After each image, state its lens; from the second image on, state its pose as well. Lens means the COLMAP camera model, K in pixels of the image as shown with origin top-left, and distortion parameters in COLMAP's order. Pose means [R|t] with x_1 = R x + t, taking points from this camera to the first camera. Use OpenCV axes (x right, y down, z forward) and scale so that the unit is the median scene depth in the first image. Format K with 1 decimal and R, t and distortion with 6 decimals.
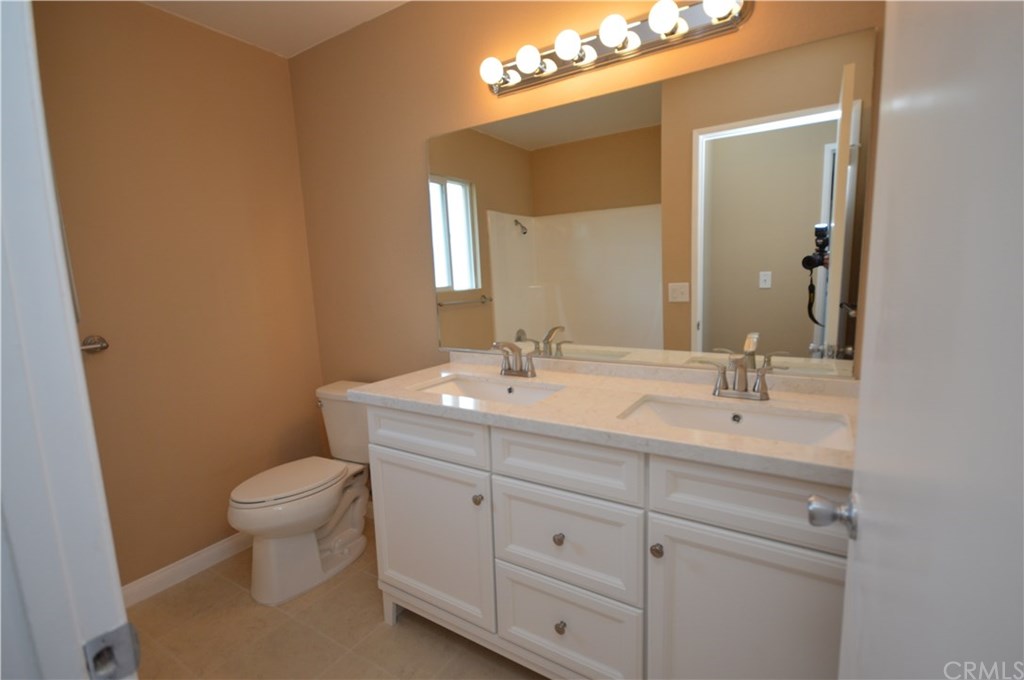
lens RADIAL K [[469.6, 0, 511.6], [0, 469.6, 341.4], [0, 0, 1]] dist [0.004312, -0.003181]
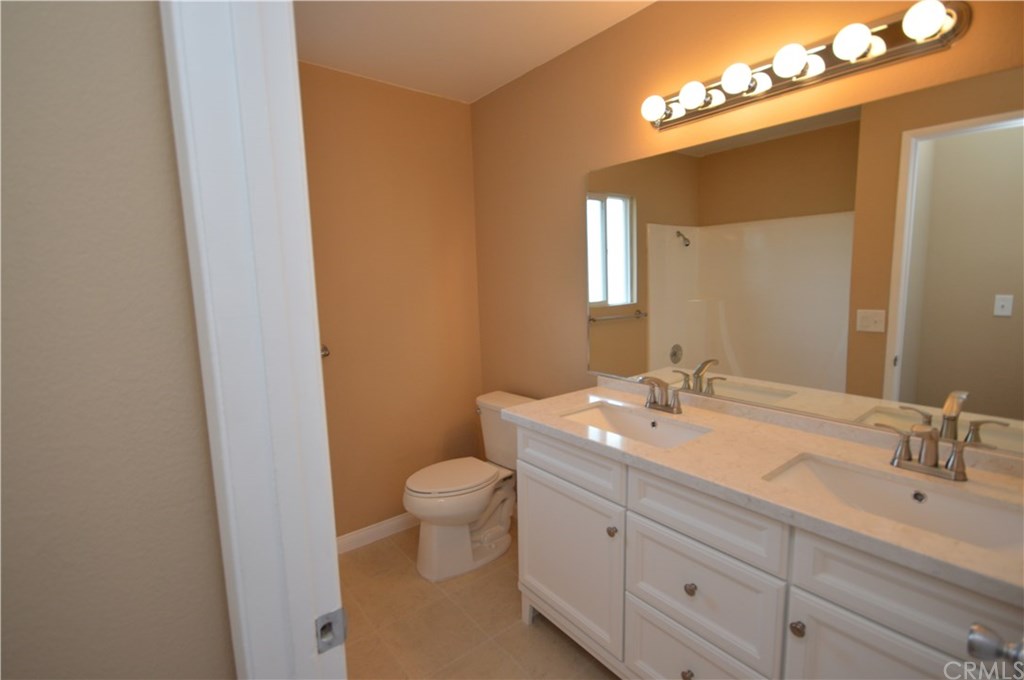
lens RADIAL K [[469.6, 0, 510.9], [0, 469.6, 341.8], [0, 0, 1]] dist [0.004312, -0.003181]
pose [[0.944536, 0.059011, -0.323063, 0.023813], [-0.056371, 0.998256, 0.017532, -0.075174], [0.323534, 0.001652, 0.946215, -0.052859]]
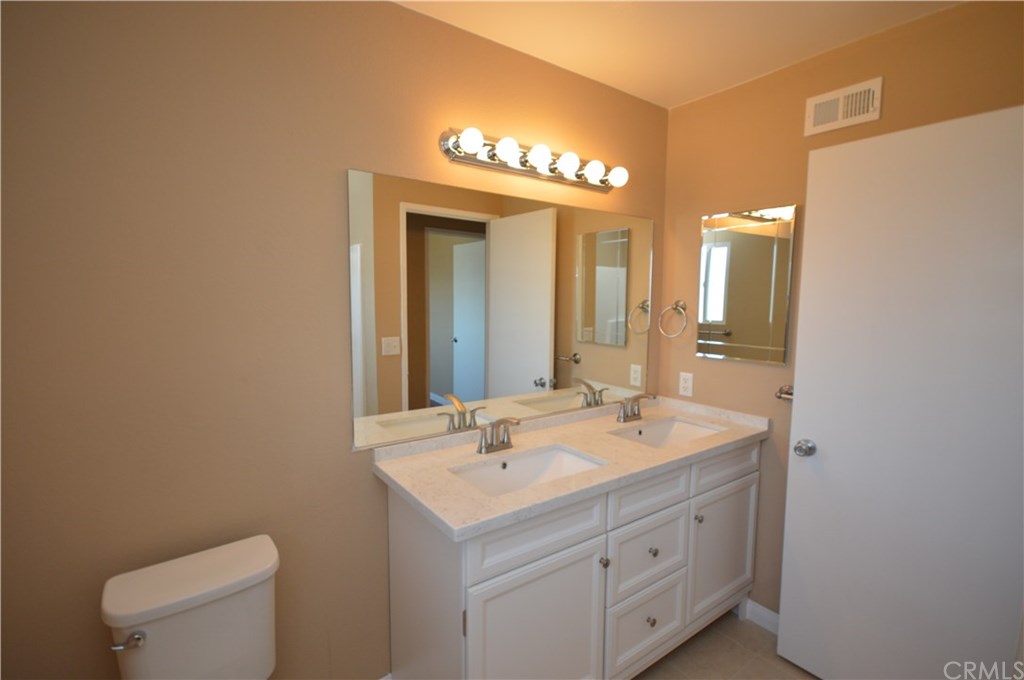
lens RADIAL K [[469.6, 0, 520.6], [0, 469.6, 339.4], [0, 0, 1]] dist [0.004312, -0.003181]
pose [[0.347856, -0.038785, 0.936745, -0.933865], [0.100258, 0.994954, 0.003965, -0.164983], [-0.932172, 0.092537, 0.349989, 0.619270]]
